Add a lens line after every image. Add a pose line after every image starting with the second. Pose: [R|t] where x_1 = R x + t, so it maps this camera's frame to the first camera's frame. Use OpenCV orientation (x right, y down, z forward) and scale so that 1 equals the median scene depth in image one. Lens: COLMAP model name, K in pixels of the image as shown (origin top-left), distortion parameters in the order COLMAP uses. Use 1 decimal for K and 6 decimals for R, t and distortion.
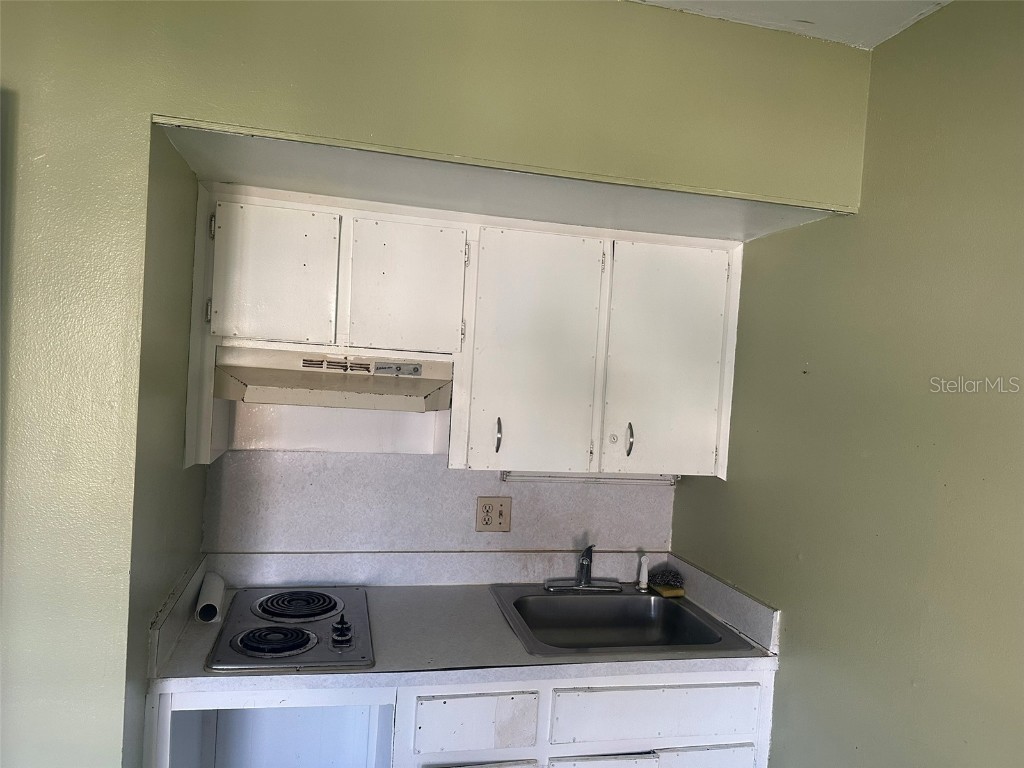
lens RADIAL K [[728.0, 0, 518.2], [0, 728.0, 382.2], [0, 0, 1]] dist [0.024483, -0.044104]
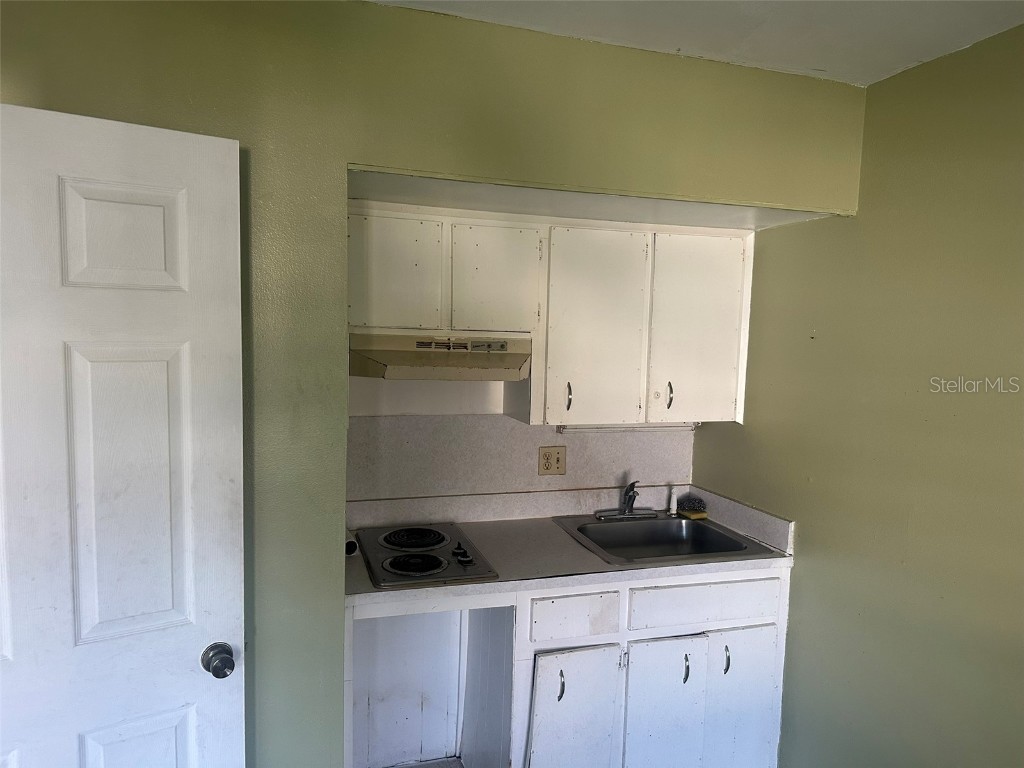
lens RADIAL K [[728.0, 0, 507.2], [0, 728.0, 386.4], [0, 0, 1]] dist [0.024483, -0.044104]
pose [[0.996886, -0.039841, 0.068049, -0.217671], [0.035023, 0.996891, 0.070584, -0.035457], [-0.070650, -0.067981, 0.995182, -0.228601]]
